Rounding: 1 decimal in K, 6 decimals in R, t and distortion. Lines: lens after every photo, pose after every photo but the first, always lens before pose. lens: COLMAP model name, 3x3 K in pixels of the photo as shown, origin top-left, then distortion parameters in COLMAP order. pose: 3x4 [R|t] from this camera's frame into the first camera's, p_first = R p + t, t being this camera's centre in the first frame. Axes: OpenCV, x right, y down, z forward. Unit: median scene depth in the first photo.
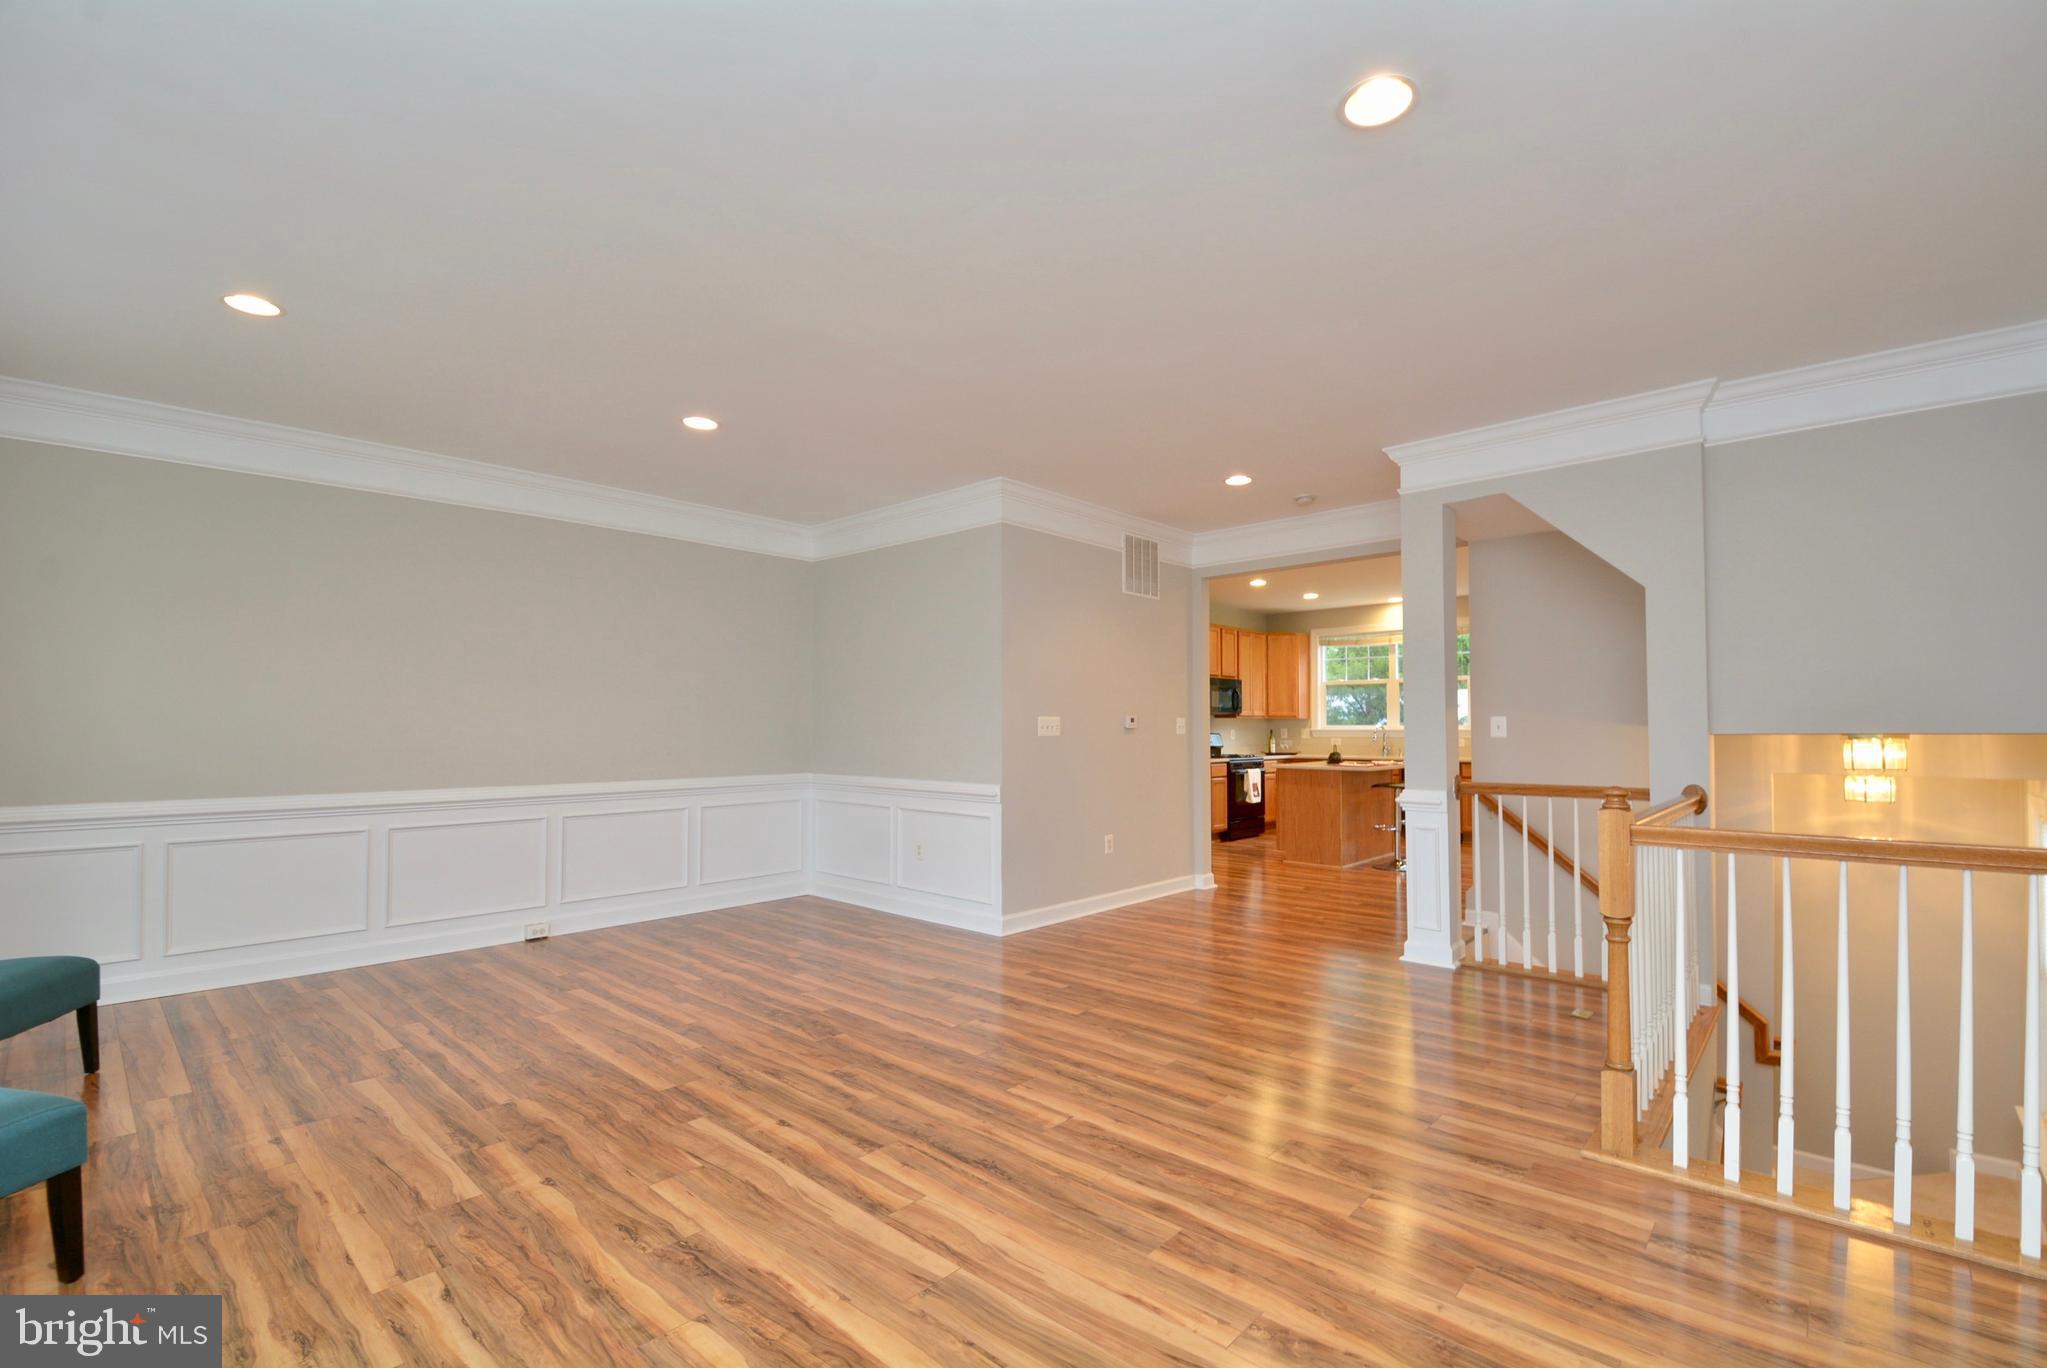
lens RADIAL K [[897.4, 0, 1040.6], [0, 897.4, 733.5], [0, 0, 1]] dist [0.005247, -0.015766]
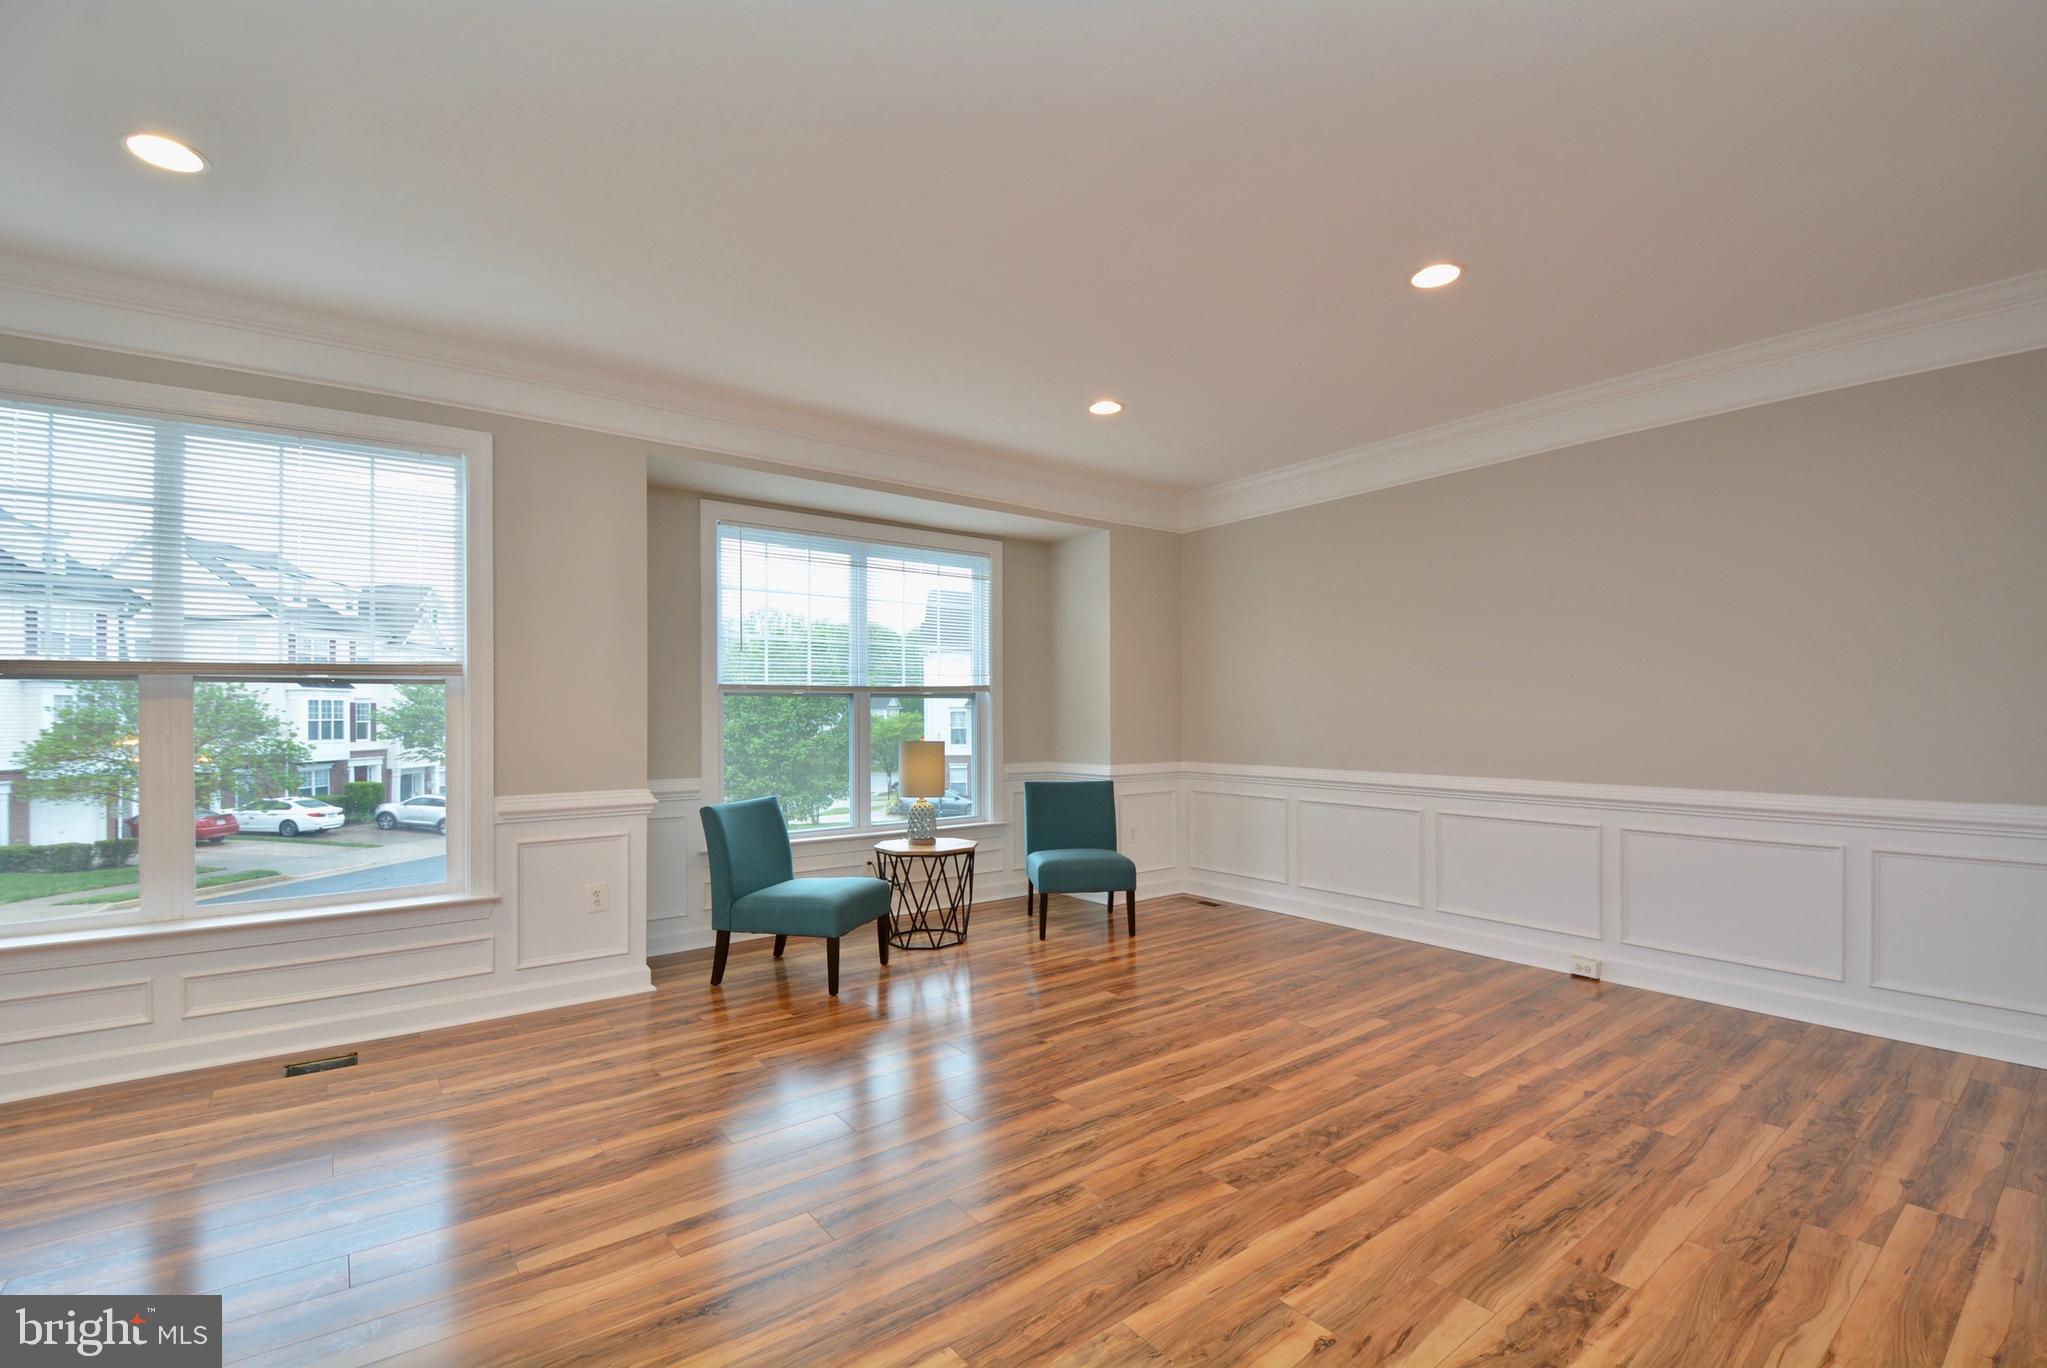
lens RADIAL K [[897.4, 0, 1046.9], [0, 897.4, 711.8], [0, 0, 1]] dist [0.005247, -0.015766]
pose [[-0.163791, 0.000986, -0.986495, 0.534081], [-0.001133, 0.999999, 0.001188, -0.009378], [0.986494, 0.001312, -0.163790, 1.193807]]
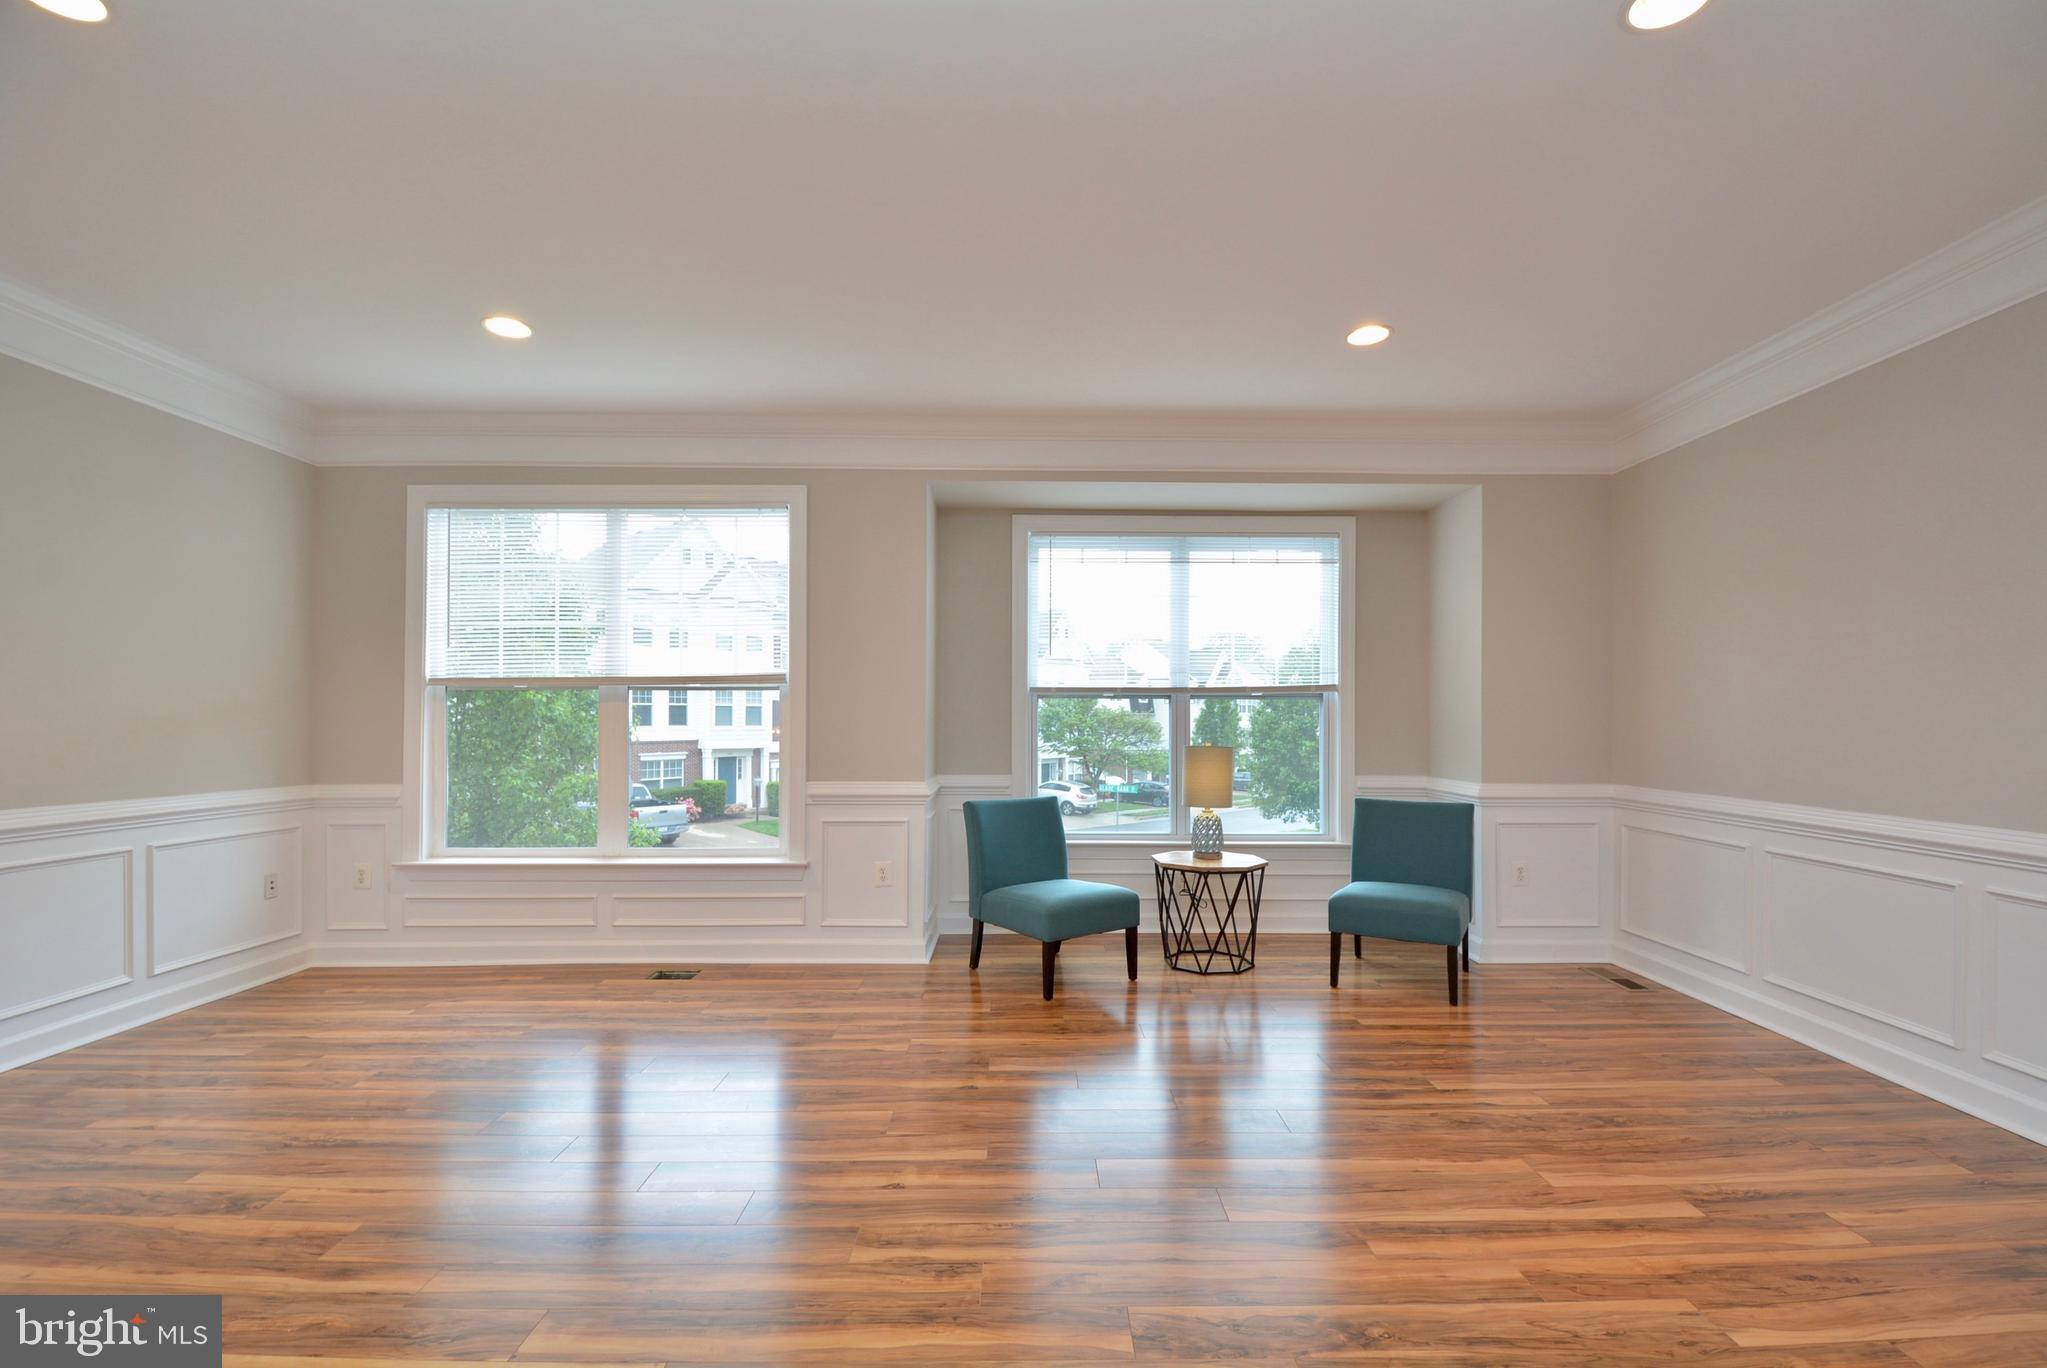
lens RADIAL K [[897.4, 0, 1042.1], [0, 897.4, 715.0], [0, 0, 1]] dist [0.005247, -0.015766]
pose [[-0.727649, -0.000506, -0.685949, 0.180184], [-0.004899, 0.999978, 0.004460, -0.011573], [0.685932, 0.006605, -0.727636, 1.618139]]
